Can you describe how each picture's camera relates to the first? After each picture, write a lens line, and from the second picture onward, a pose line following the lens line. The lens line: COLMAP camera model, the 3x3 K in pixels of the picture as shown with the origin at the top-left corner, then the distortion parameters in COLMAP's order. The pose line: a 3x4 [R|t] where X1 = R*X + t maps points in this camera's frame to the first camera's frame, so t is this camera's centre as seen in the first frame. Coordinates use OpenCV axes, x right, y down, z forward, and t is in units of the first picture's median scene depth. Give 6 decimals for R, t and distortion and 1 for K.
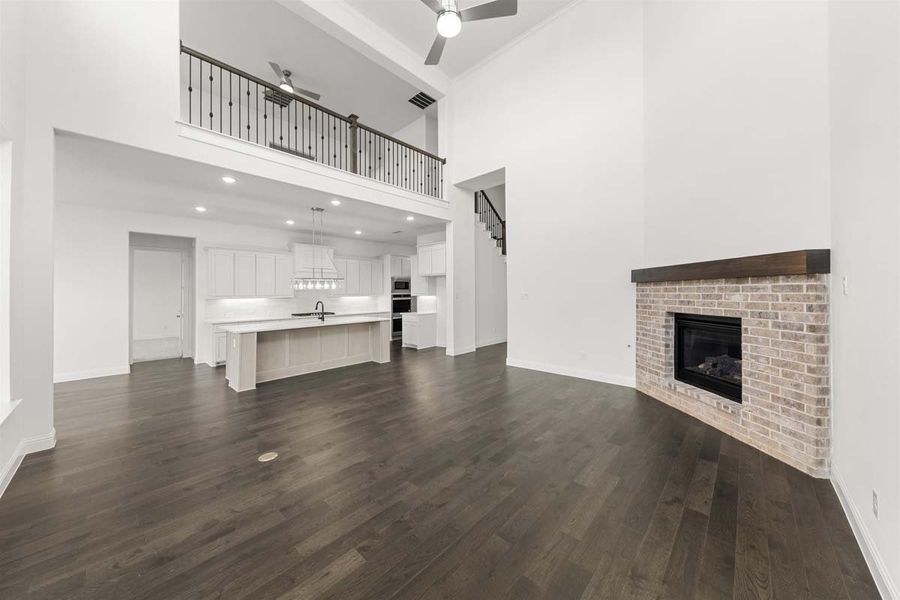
lens RADIAL K [[312.6, 0, 451.7], [0, 312.6, 289.9], [0, 0, 1]] dist [0.000135, 0.000001]
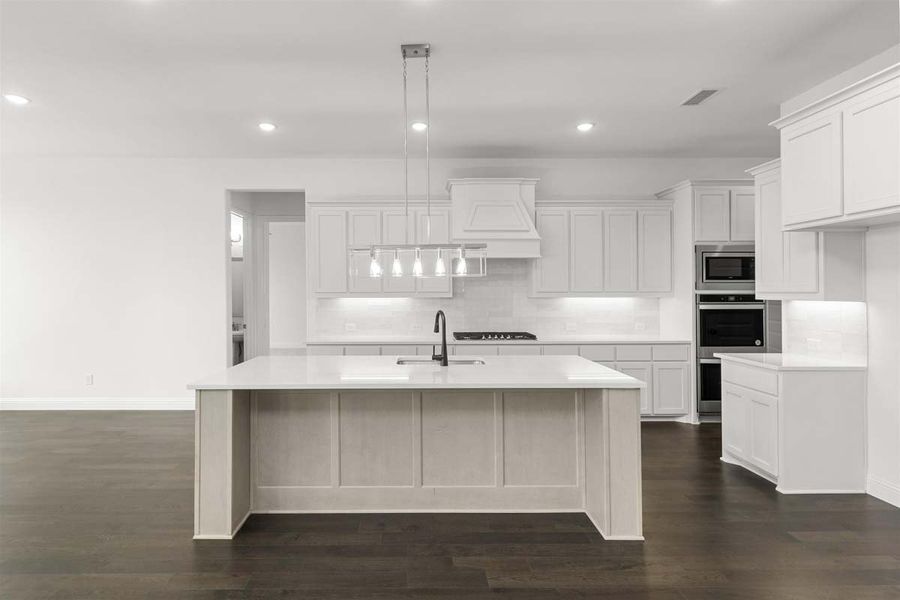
lens RADIAL K [[463.1, 0, 448.3], [0, 463.1, 283.9], [0, 0, 1]] dist [0.000318, 0.000123]
pose [[0.711608, 0.002295, -0.702573, -0.027233], [-0.000749, 0.999997, 0.002508, 0.002623], [0.702577, -0.001258, 0.711607, 0.506547]]
